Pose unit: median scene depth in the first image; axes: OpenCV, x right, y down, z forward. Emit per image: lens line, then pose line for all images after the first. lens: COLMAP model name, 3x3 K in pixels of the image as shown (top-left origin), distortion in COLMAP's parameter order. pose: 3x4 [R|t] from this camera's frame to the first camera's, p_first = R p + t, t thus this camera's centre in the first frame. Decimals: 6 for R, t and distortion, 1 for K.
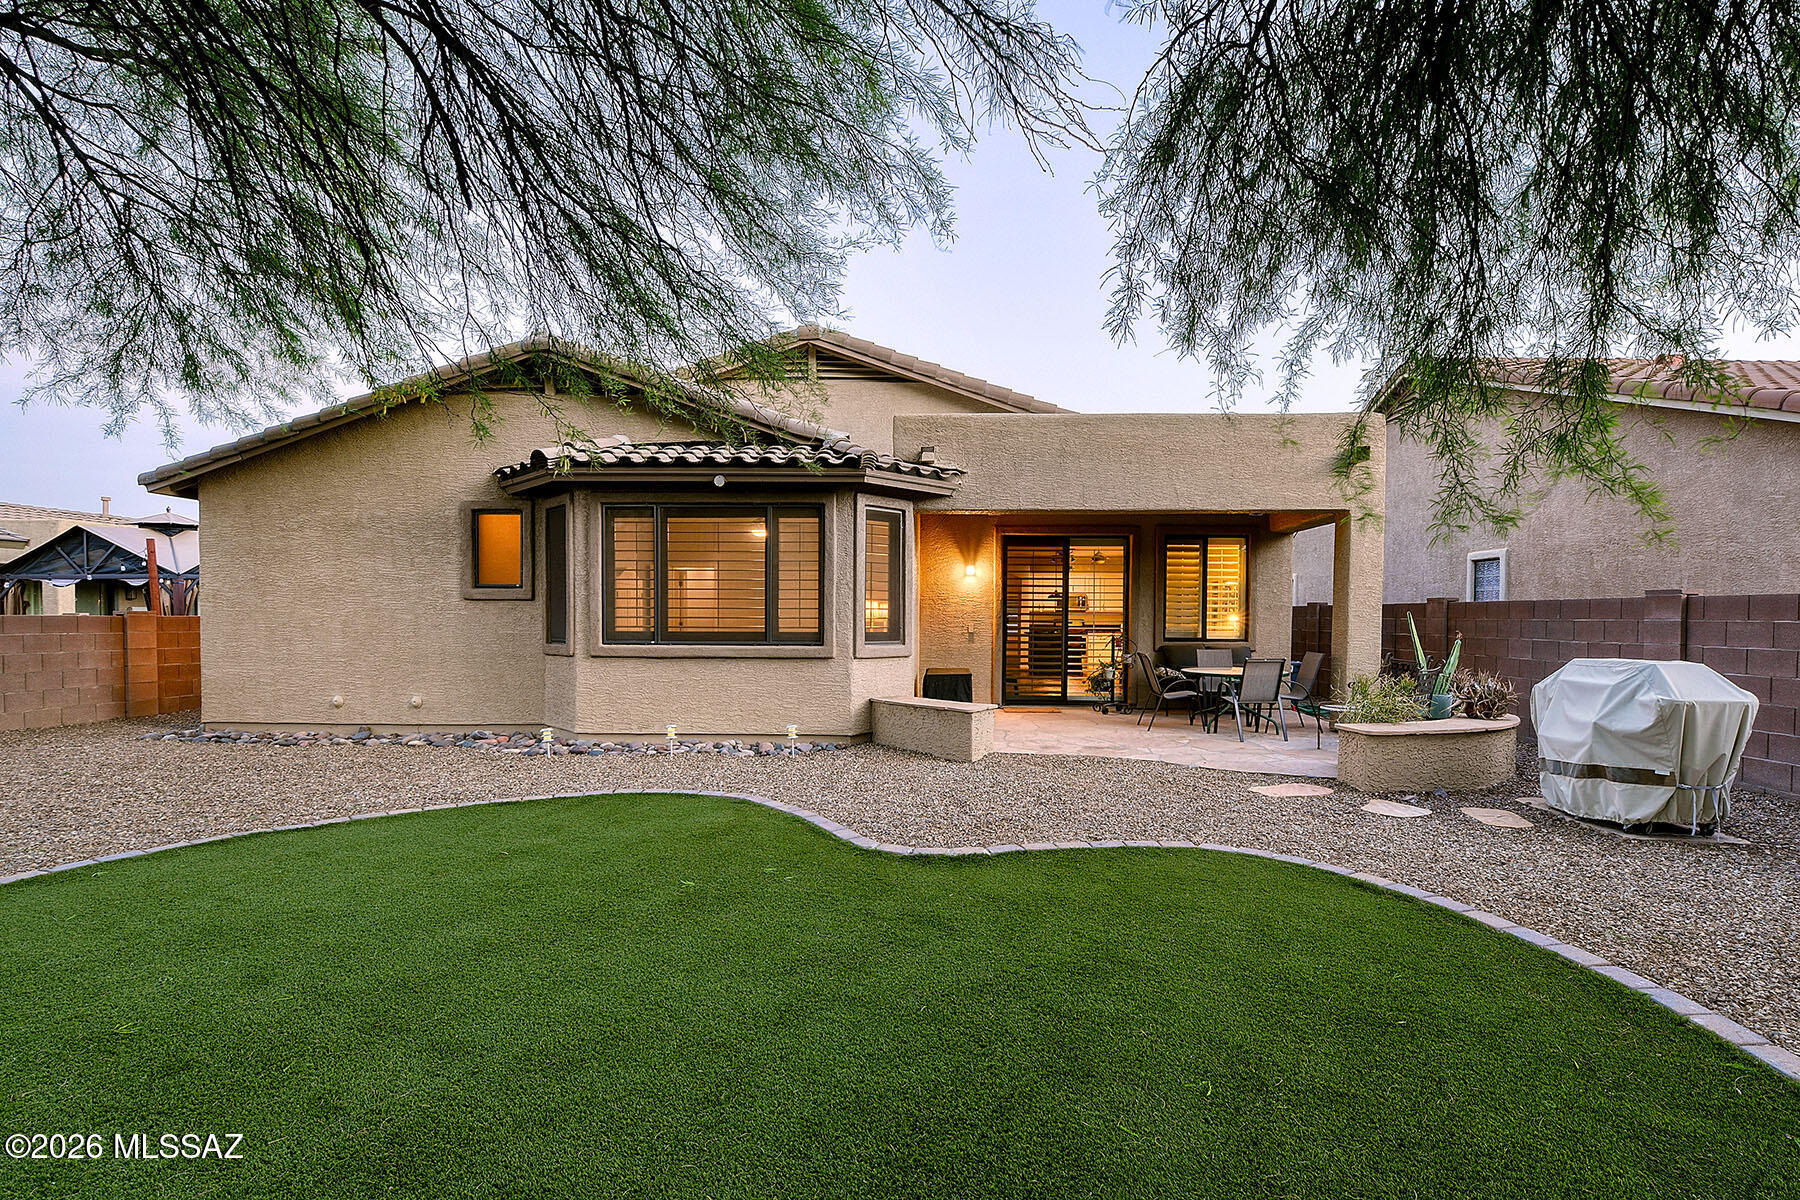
lens RADIAL K [[802.2, 0, 909.3], [0, 802.2, 637.2], [0, 0, 1]] dist [-0.012853, 0.000054]
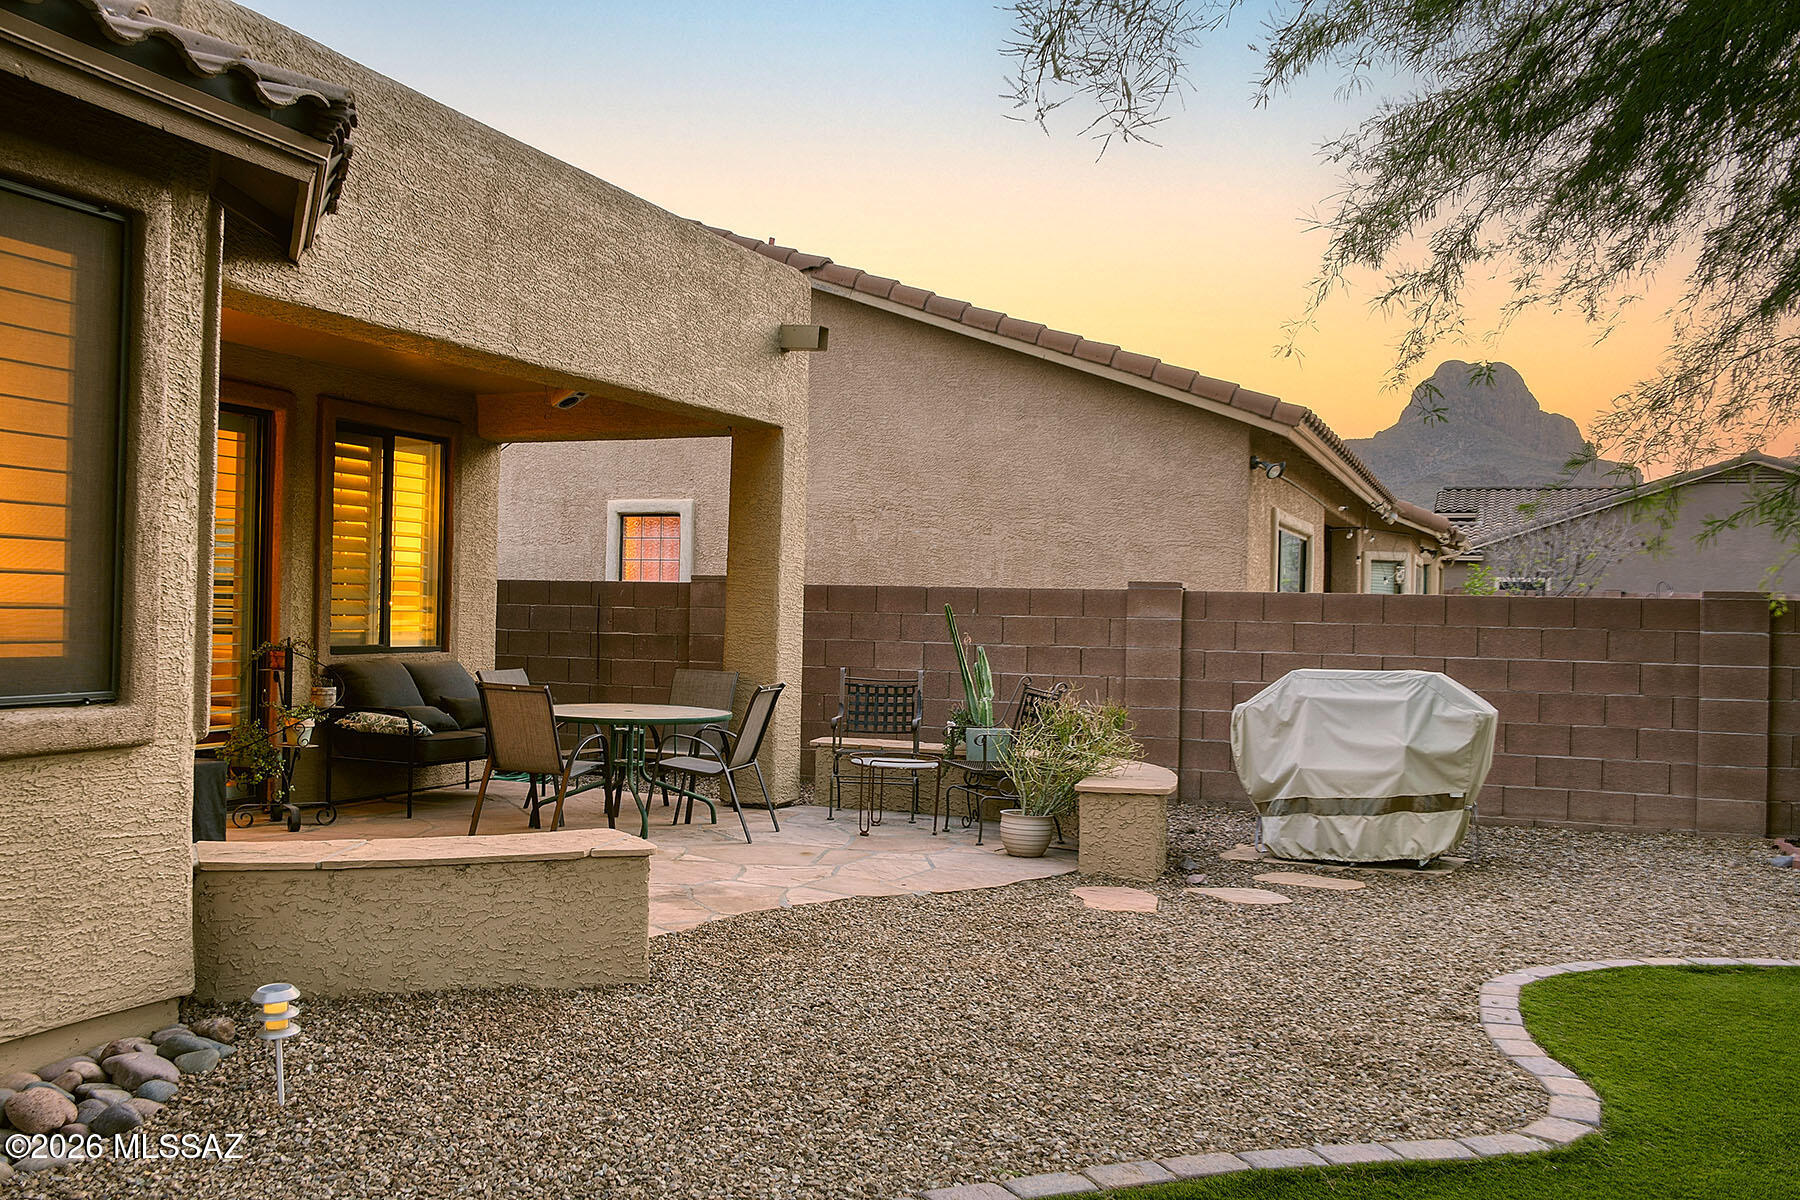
lens RADIAL K [[1628.1, 0, 718.8], [0, 1628.1, 635.2], [0, 0, 1]] dist [-0.045655, 0.045900]
pose [[0.390068, -0.013703, 0.920684, -0.578654], [0.006507, 0.999905, 0.012125, -0.020478], [-0.920763, 0.001261, 0.390120, 0.580857]]
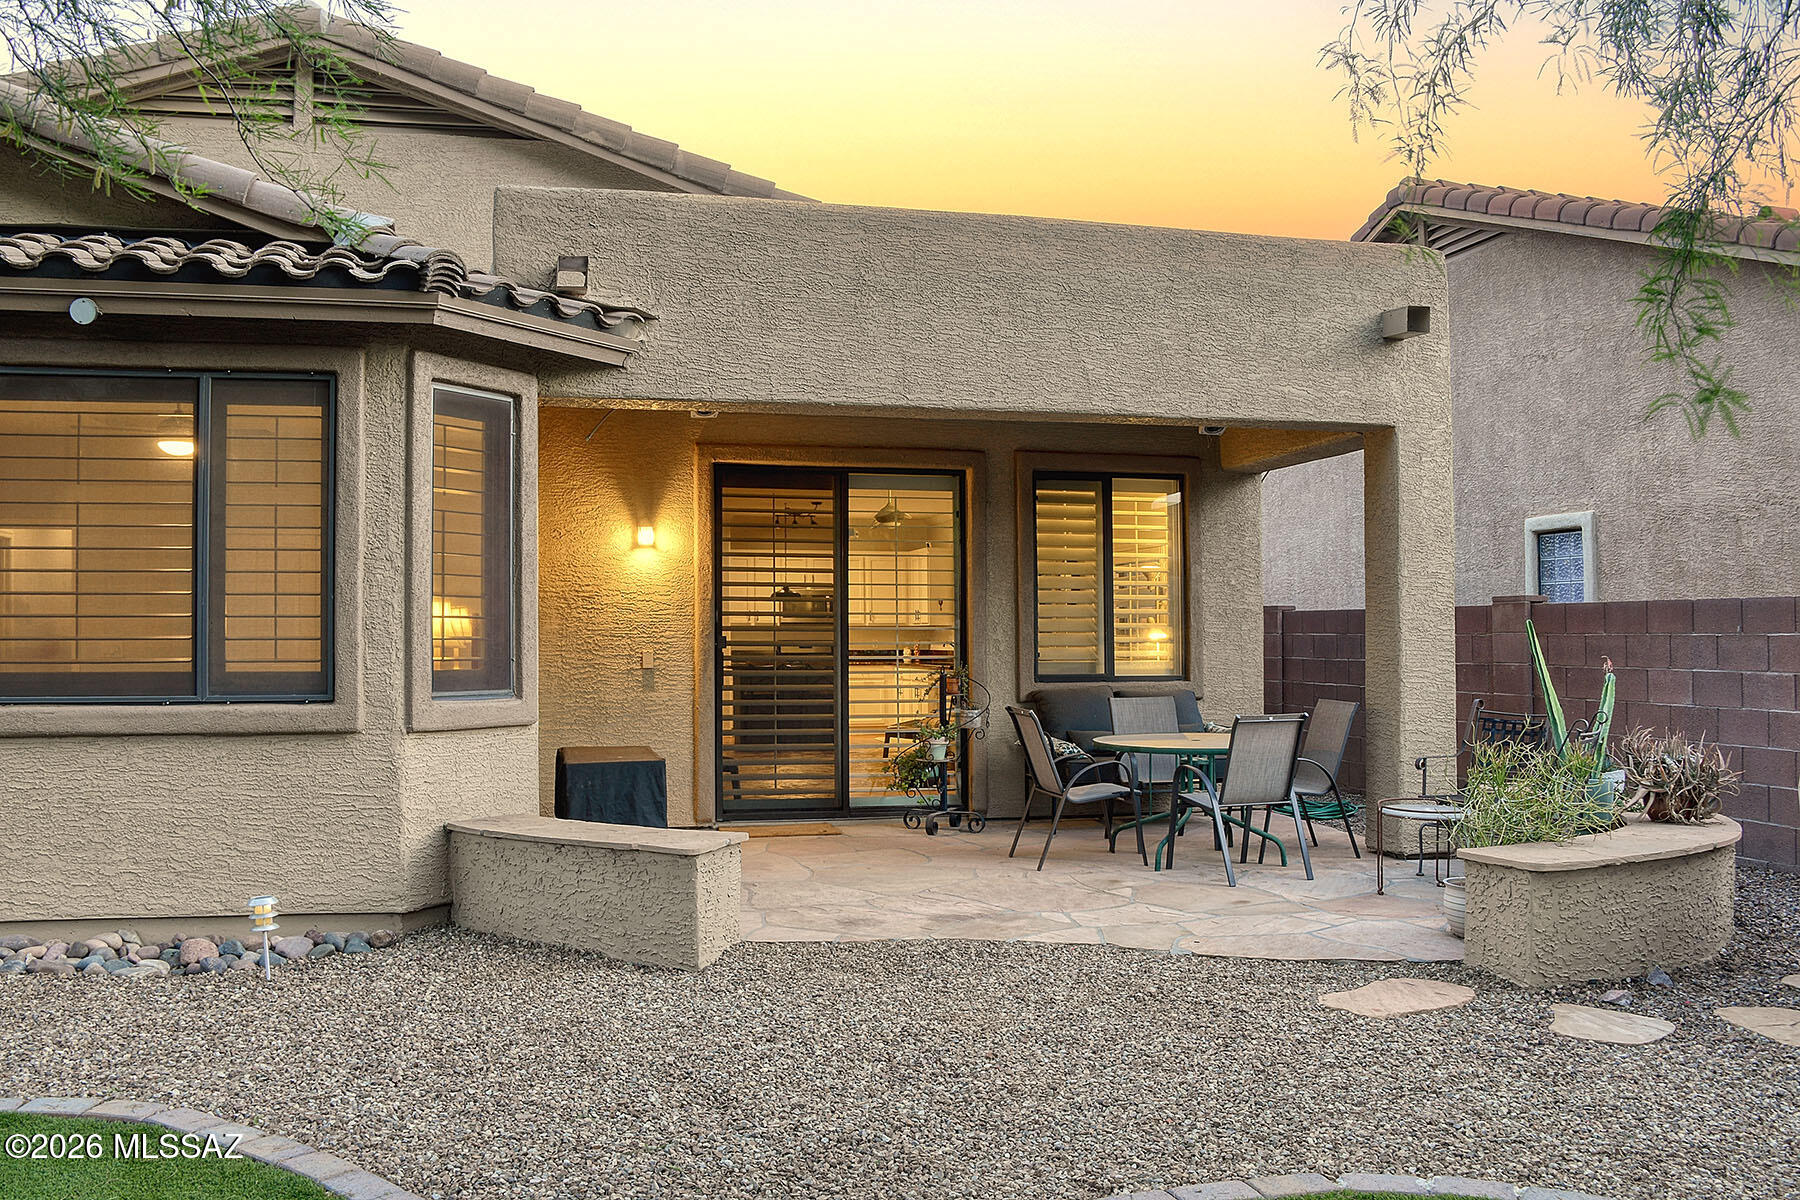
lens RADIAL K [[1493.3, 0, 826.1], [0, 1493.3, 633.4], [0, 0, 1]] dist [-0.113845, 0.008542]
pose [[0.971815, -0.004943, 0.235692, -0.035009], [0.011707, 0.999558, -0.027310, -0.002147], [-0.235453, 0.029300, 0.971444, 0.166359]]
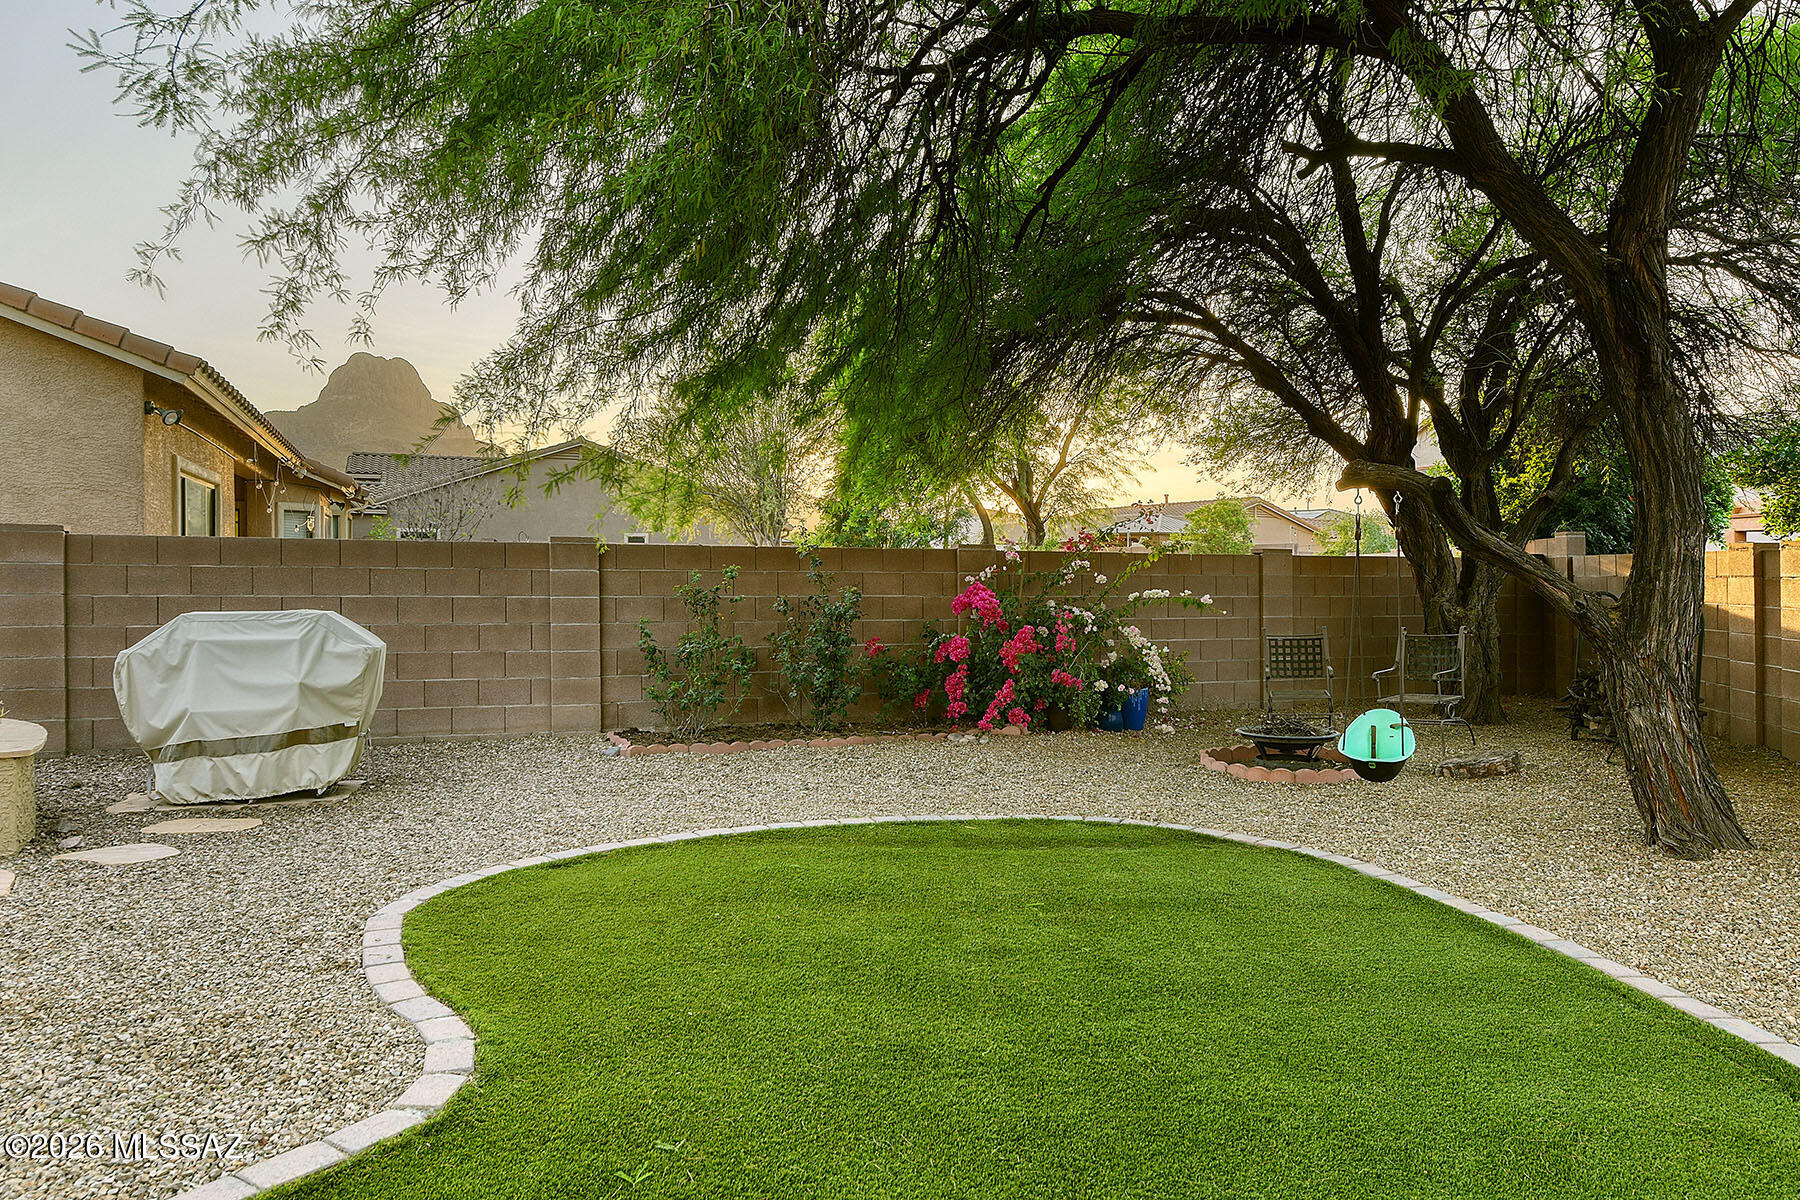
lens RADIAL K [[1287.9, 0, 903.5], [0, 1287.9, 624.3], [0, 0, 1]] dist [0.001950, -0.005356]
pose [[-0.403340, -0.047409, 0.913821, -0.407578], [0.012709, 0.998270, 0.057400, -0.017193], [-0.914962, 0.034765, -0.402040, 0.555917]]
